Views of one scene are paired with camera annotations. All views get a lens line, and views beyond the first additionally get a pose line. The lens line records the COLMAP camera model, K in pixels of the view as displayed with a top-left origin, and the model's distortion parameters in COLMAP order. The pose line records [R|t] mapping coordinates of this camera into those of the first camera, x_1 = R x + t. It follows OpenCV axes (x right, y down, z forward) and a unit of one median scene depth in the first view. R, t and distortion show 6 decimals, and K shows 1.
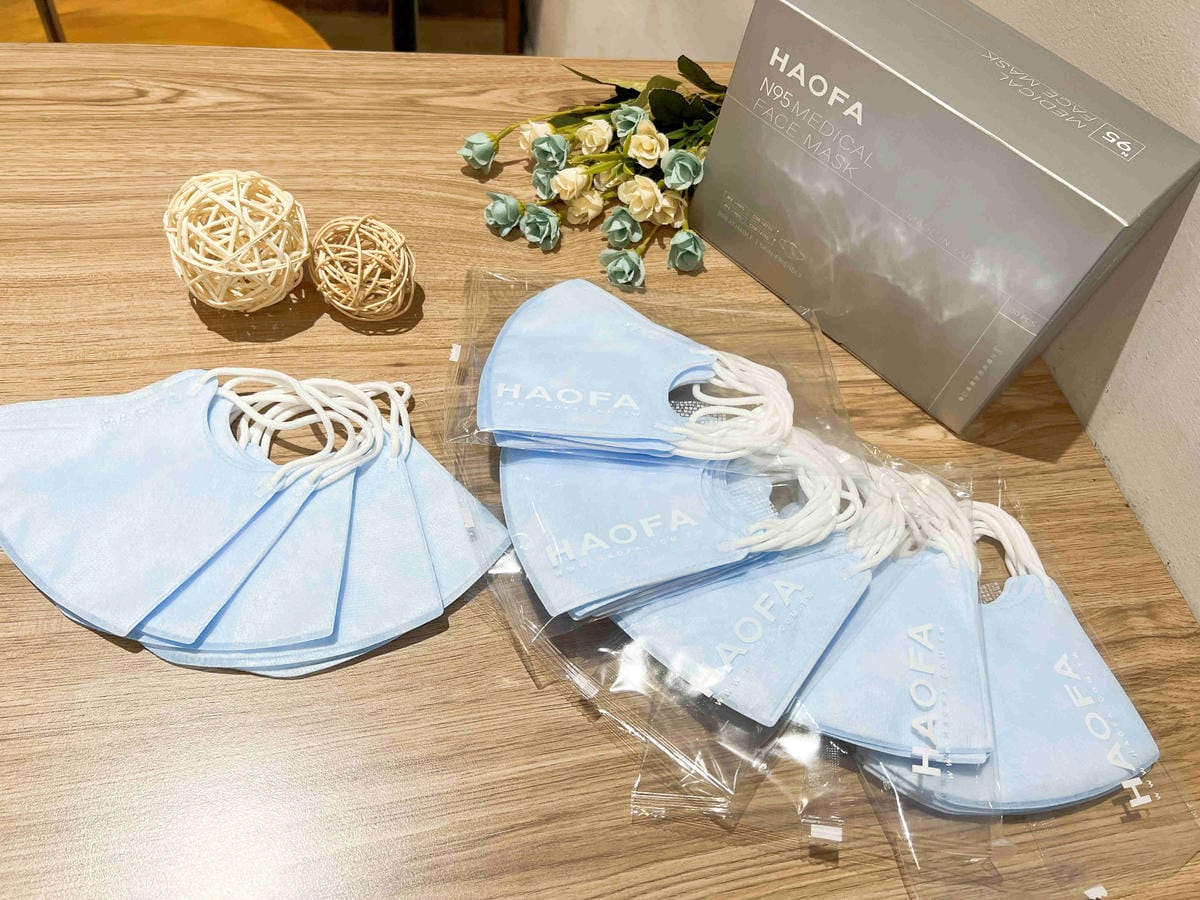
lens RADIAL K [[935.9, 0, 592.9], [0, 935.9, 441.2], [0, 0, 1]] dist [0.032385, -0.024971]
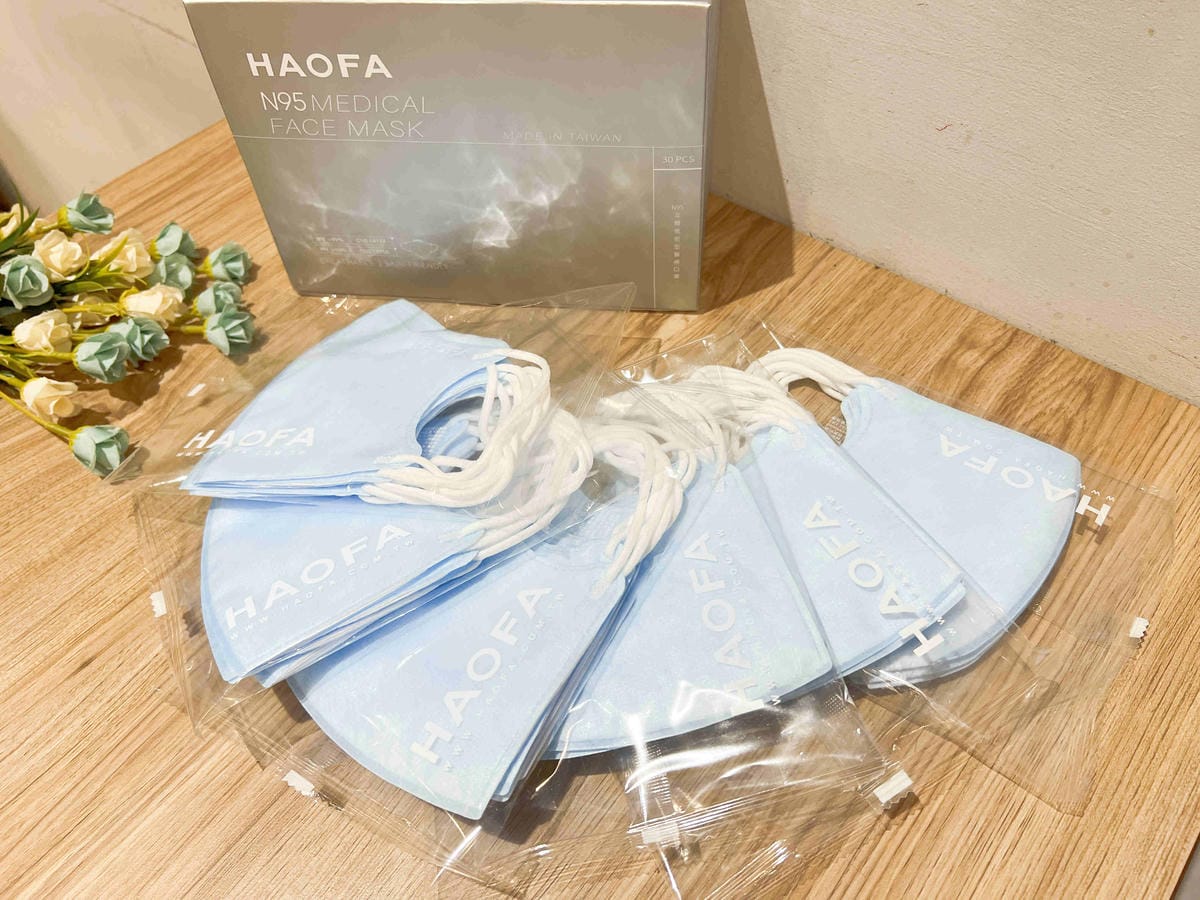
lens RADIAL K [[935.9, 0, 591.3], [0, 935.9, 455.0], [0, 0, 1]] dist [0.032385, -0.024971]
pose [[0.763601, -0.606698, 0.220978, 0.033673], [0.610398, 0.789870, 0.059336, -0.014780], [-0.210543, 0.089575, 0.973472, 0.186041]]
